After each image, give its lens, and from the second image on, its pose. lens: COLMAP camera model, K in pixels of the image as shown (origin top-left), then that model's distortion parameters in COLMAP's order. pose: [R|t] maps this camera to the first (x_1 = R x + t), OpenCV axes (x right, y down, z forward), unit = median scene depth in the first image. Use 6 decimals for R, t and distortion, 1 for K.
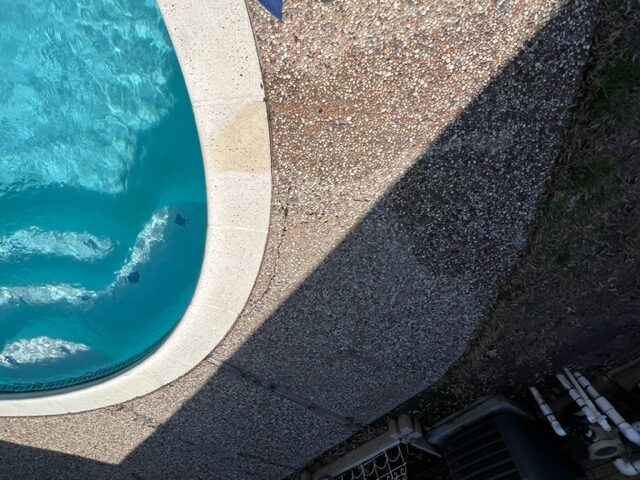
lens RADIAL K [[314.1, 0, 322.2], [0, 314.1, 240.6], [0, 0, 1]] dist [-0.001335, 0.000780]
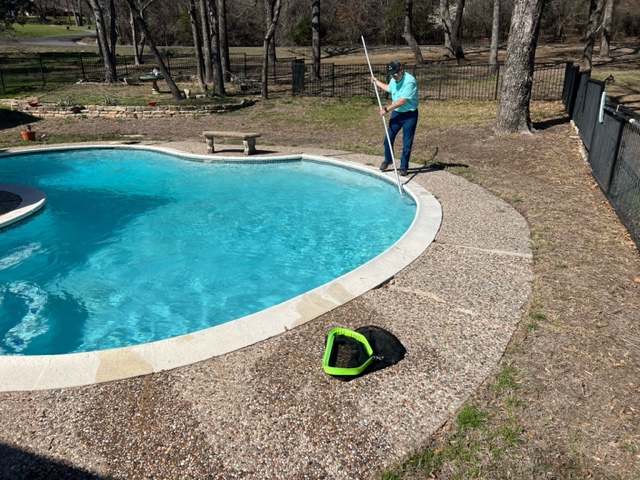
lens RADIAL K [[480.6, 0, 315.3], [0, 480.6, 244.1], [0, 0, 1]] dist [0.044091, -0.049773]
pose [[0.306416, 0.310299, -0.899902, 1.603248], [-0.811417, -0.409153, -0.417369, 0.089724], [-0.497706, 0.858084, 0.126411, -0.109645]]
